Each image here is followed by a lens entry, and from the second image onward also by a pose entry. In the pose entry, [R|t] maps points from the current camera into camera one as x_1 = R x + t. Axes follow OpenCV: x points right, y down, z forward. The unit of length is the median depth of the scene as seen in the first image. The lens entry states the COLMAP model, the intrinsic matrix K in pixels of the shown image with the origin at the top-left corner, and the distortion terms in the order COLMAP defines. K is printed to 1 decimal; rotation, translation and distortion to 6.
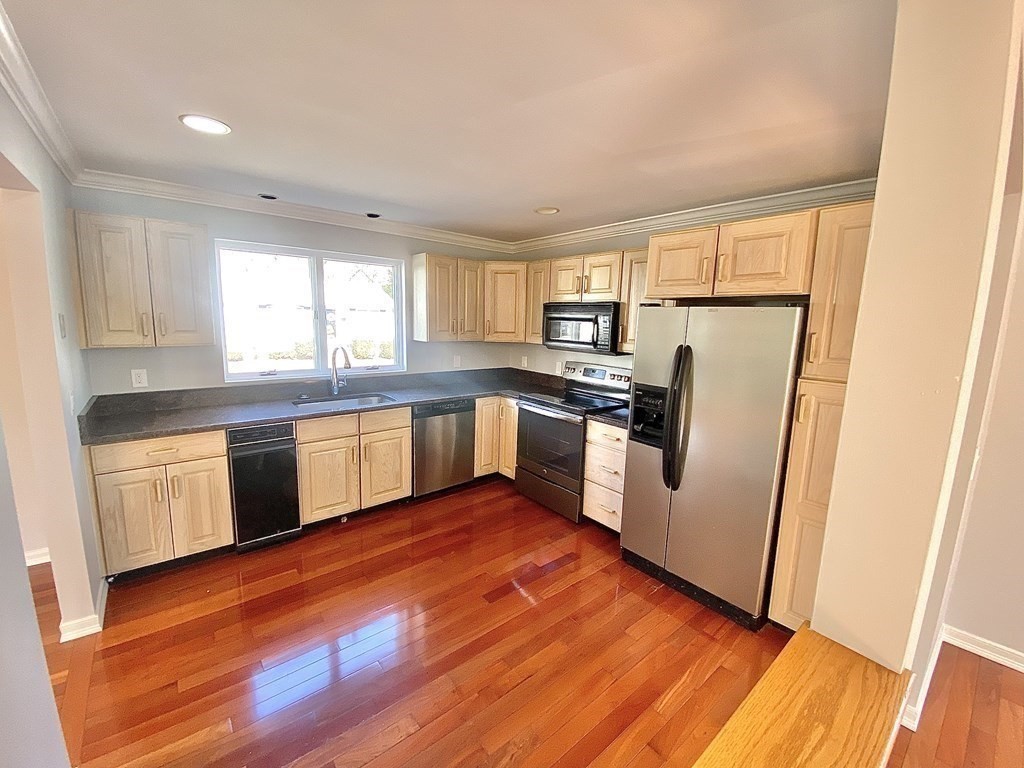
lens RADIAL K [[421.4, 0, 510.1], [0, 421.4, 381.3], [0, 0, 1]] dist [0.000220, -0.000011]
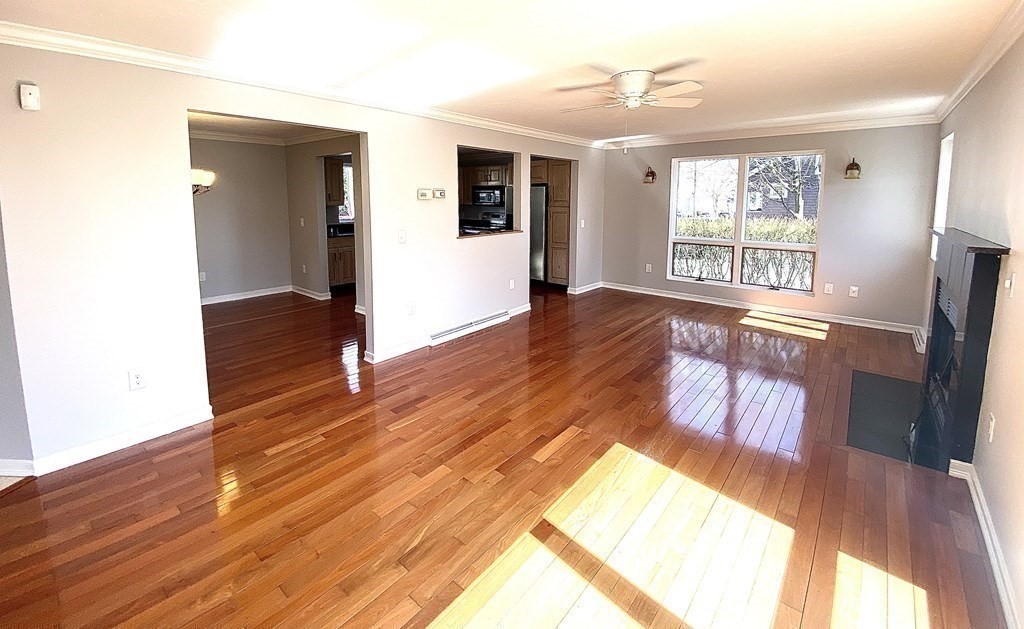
lens RADIAL K [[423.0, 0, 513.3], [0, 423.0, 242.7], [0, 0, 1]] dist [-0.005187, -0.001355]
pose [[0.984147, -0.044653, 0.171639, -0.148984], [0.052395, 0.997791, -0.040838, 0.314365], [-0.169436, 0.049183, 0.984313, -1.786393]]
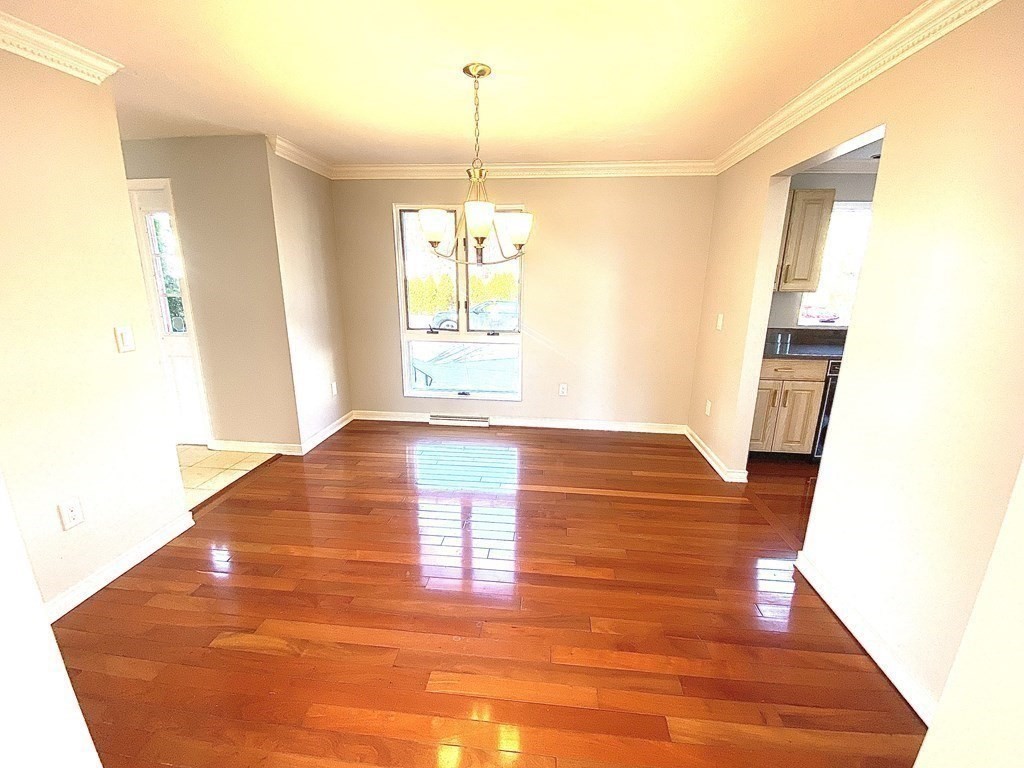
lens RADIAL K [[421.4, 0, 510.3], [0, 421.4, 383.1], [0, 0, 1]] dist [0.000220, -0.000011]
pose [[0.705981, 0.151906, -0.691748, -0.468950], [-0.099771, 0.988318, 0.115207, 0.129116], [0.701168, -0.012318, 0.712890, -0.513337]]
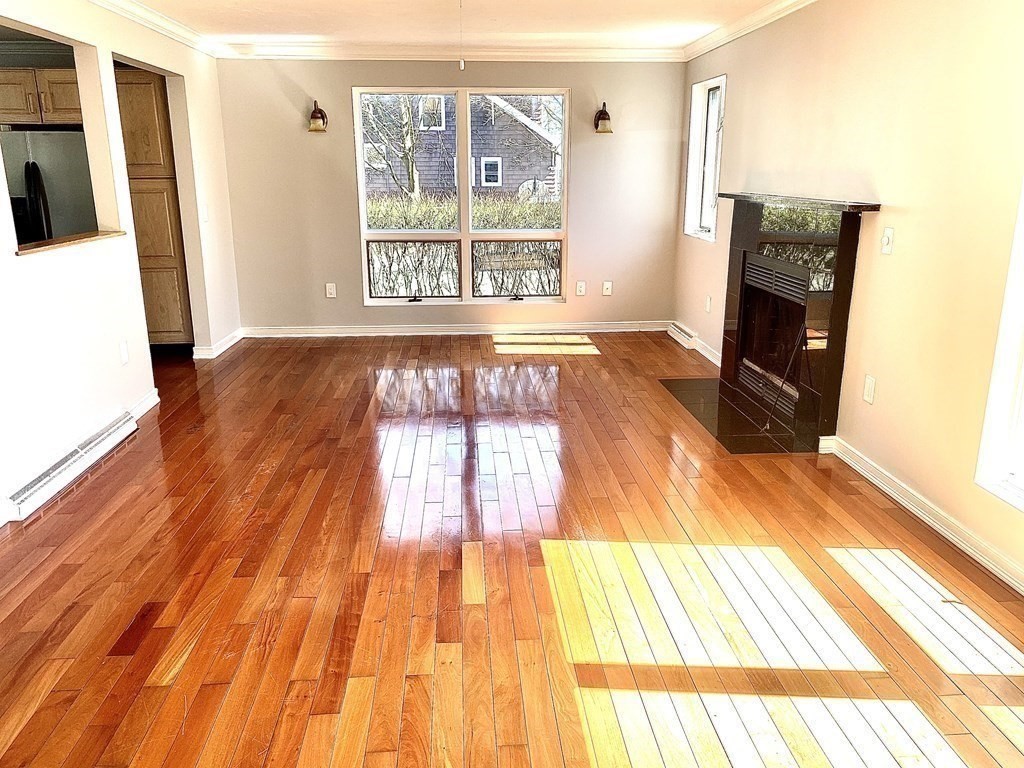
lens RADIAL K [[779.5, 0, 512.2], [0, 779.5, 381.3], [0, 0, 1]] dist [0.035265, 0.008124]
pose [[0.585795, -0.240862, 0.773841, -0.692340], [0.144039, 0.970558, 0.193054, 0.281019], [-0.797557, -0.001626, 0.603241, -1.489736]]
